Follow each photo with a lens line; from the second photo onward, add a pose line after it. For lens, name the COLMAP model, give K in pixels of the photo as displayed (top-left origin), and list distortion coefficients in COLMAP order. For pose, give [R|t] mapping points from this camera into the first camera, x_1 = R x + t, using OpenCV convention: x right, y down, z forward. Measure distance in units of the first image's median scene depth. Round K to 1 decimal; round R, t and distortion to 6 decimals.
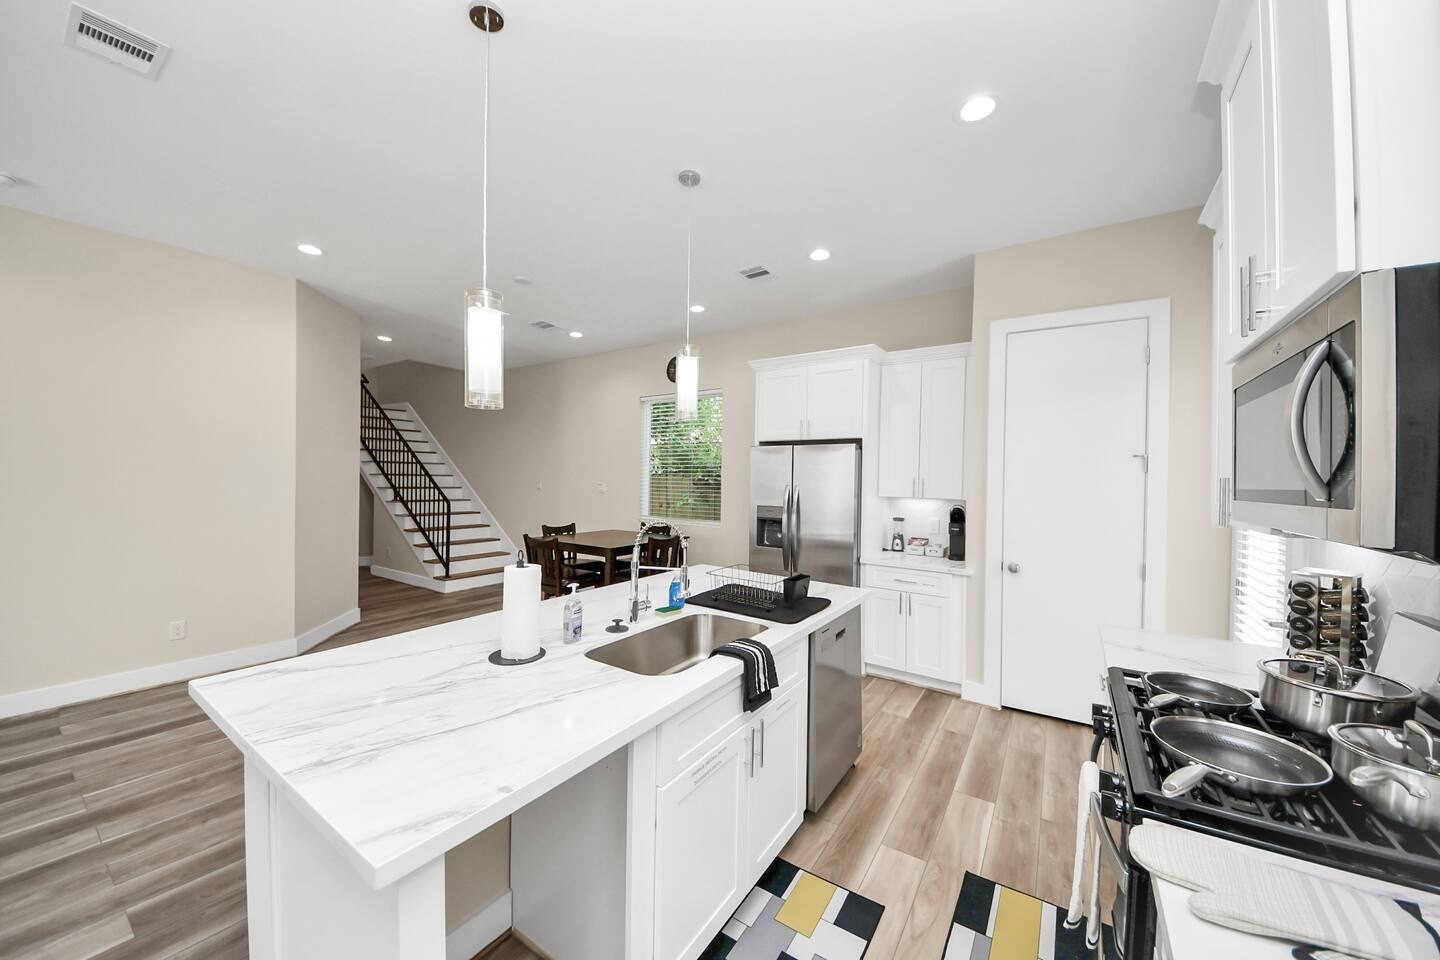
lens RADIAL K [[510.0, 0, 715.6], [0, 510.0, 478.0], [0, 0, 1]] dist [0.027846, -0.019828]
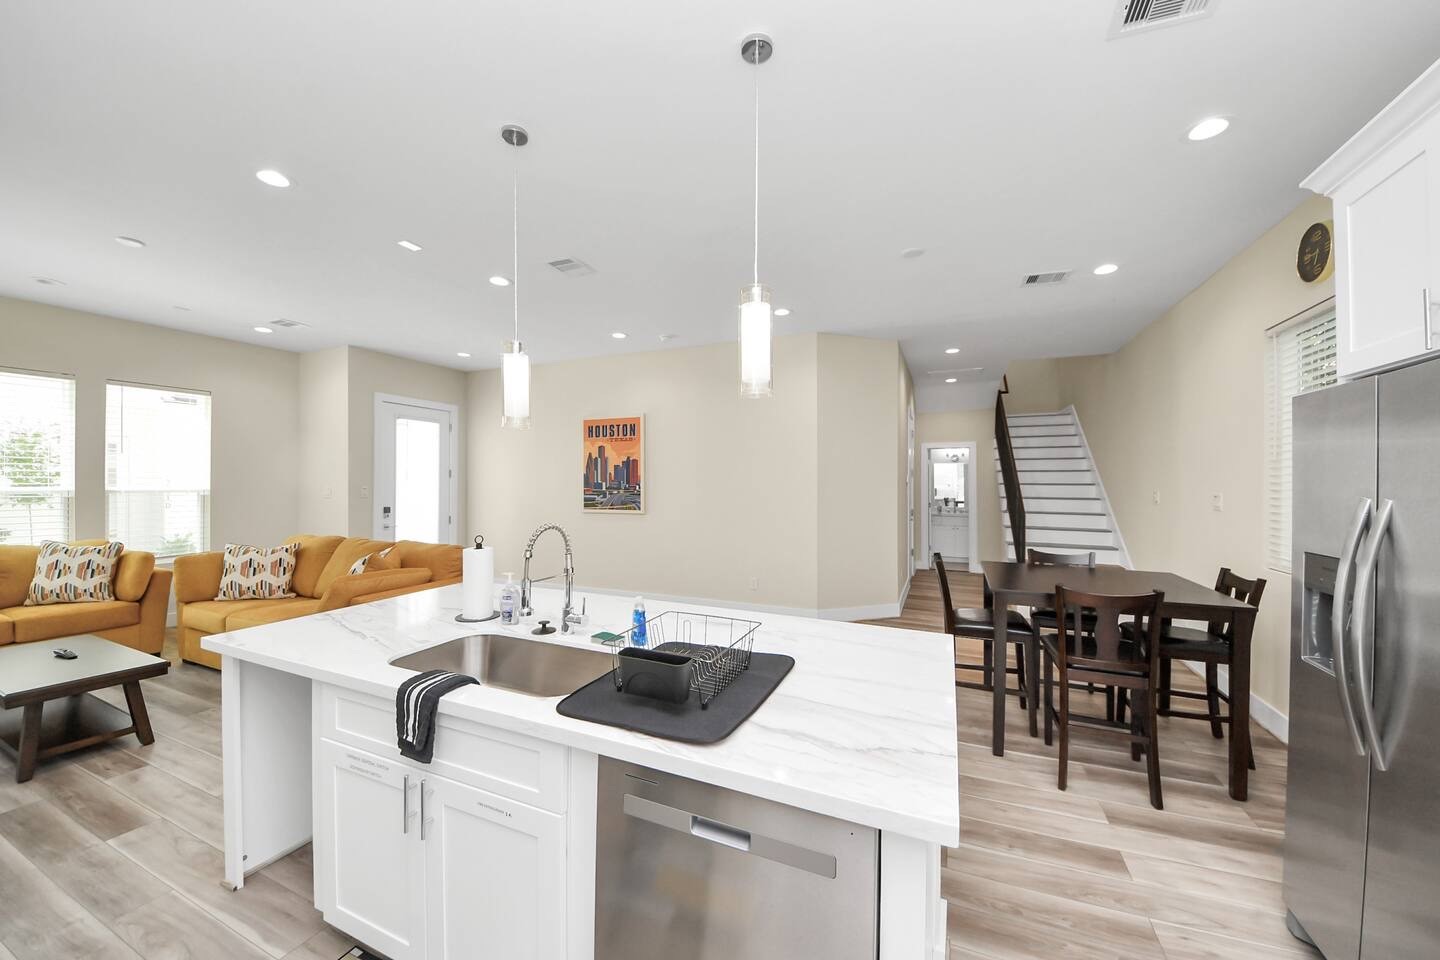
lens RADIAL K [[510.0, 0, 715.6], [0, 510.0, 478.0], [0, 0, 1]] dist [0.027846, -0.019828]
pose [[0.202366, -0.025522, -0.978977, 0.430189], [-0.003979, 0.999631, -0.026883, 0.010606], [0.979302, 0.009336, 0.202190, 0.560251]]
